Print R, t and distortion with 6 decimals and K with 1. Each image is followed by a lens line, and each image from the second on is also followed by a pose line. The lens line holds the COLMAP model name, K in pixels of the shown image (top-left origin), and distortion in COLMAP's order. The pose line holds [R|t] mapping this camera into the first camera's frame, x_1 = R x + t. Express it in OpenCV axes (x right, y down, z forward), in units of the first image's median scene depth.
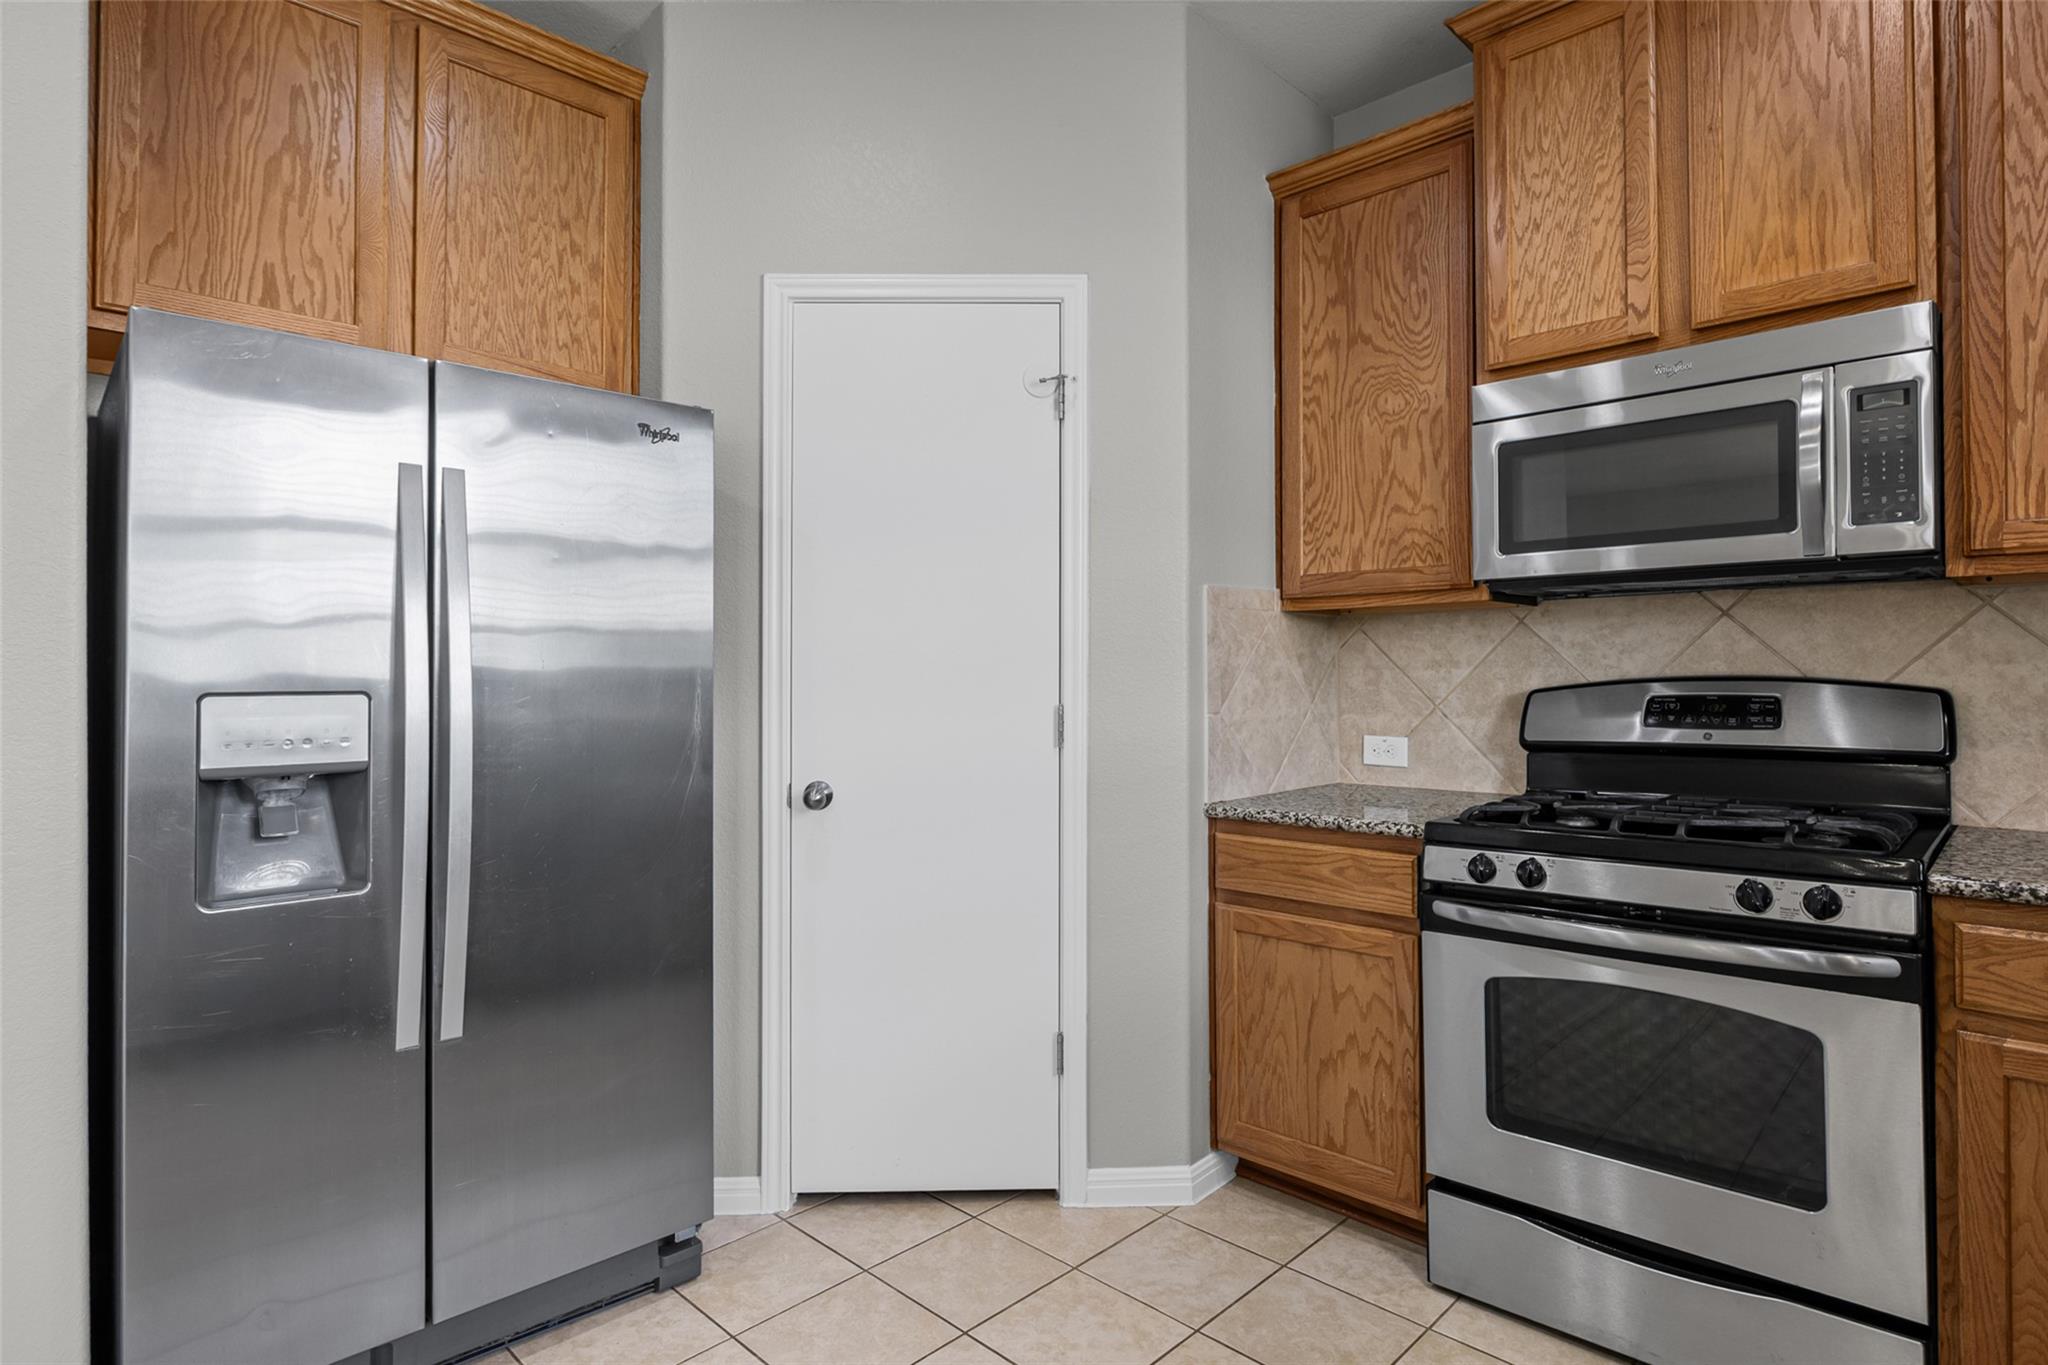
lens RADIAL K [[1068.3, 0, 1015.2], [0, 1068.3, 669.1], [0, 0, 1]] dist [-0.008422, -0.001473]
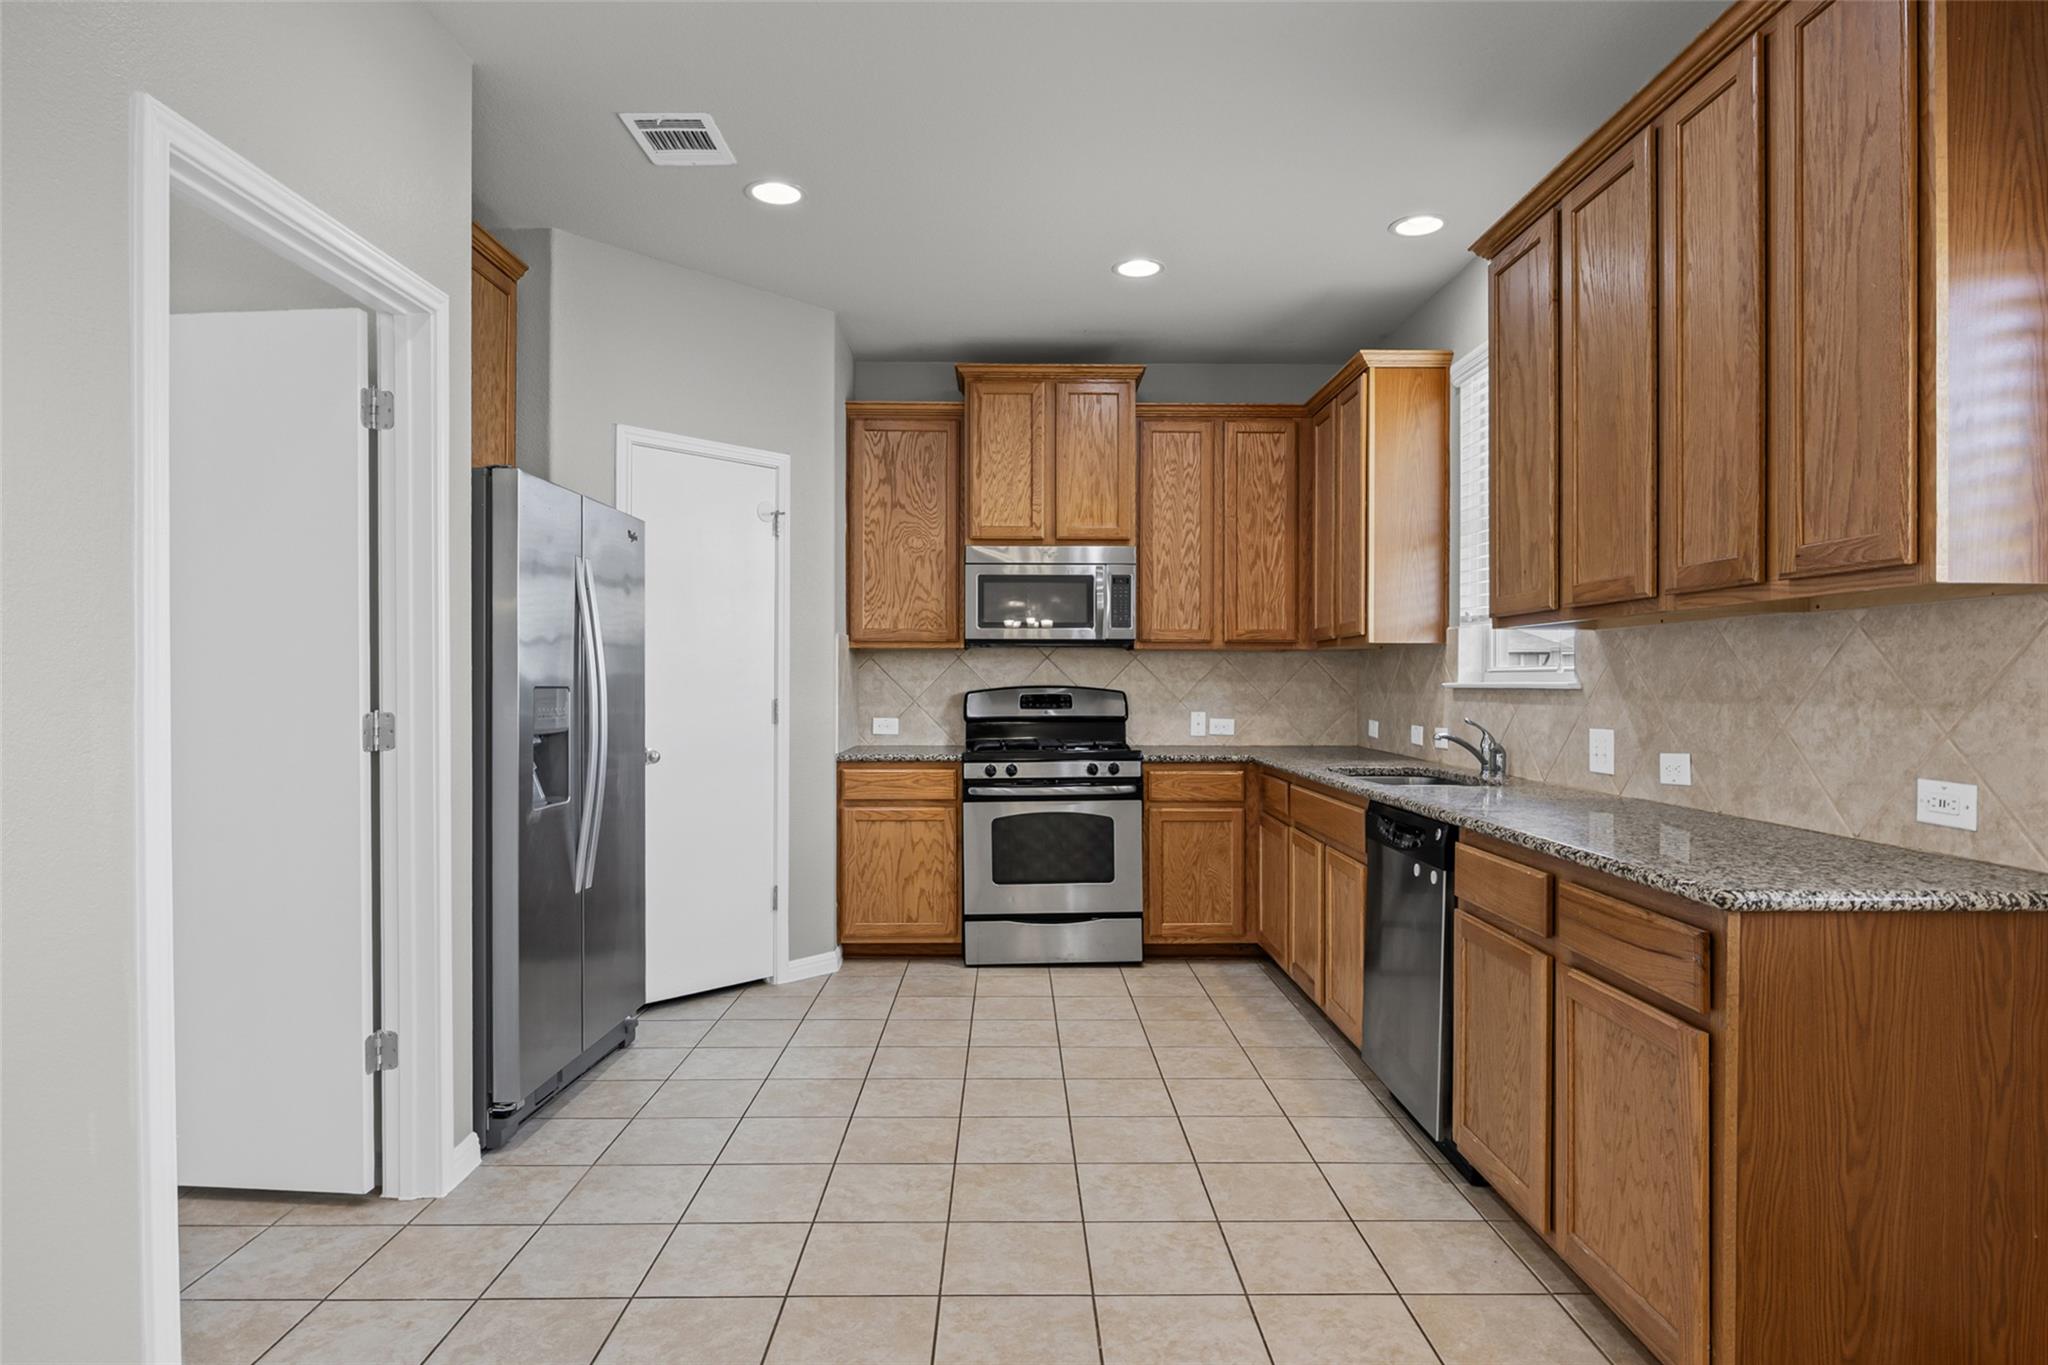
lens RADIAL K [[1133.3, 0, 1009.4], [0, 1133.3, 675.0], [0, 0, 1]] dist [0.005876, -0.000631]
pose [[0.709591, 0.015250, 0.704448, -1.080588], [-0.011162, 0.999884, -0.010403, 0.009769], [-0.704525, -0.000481, 0.709679, -0.638788]]
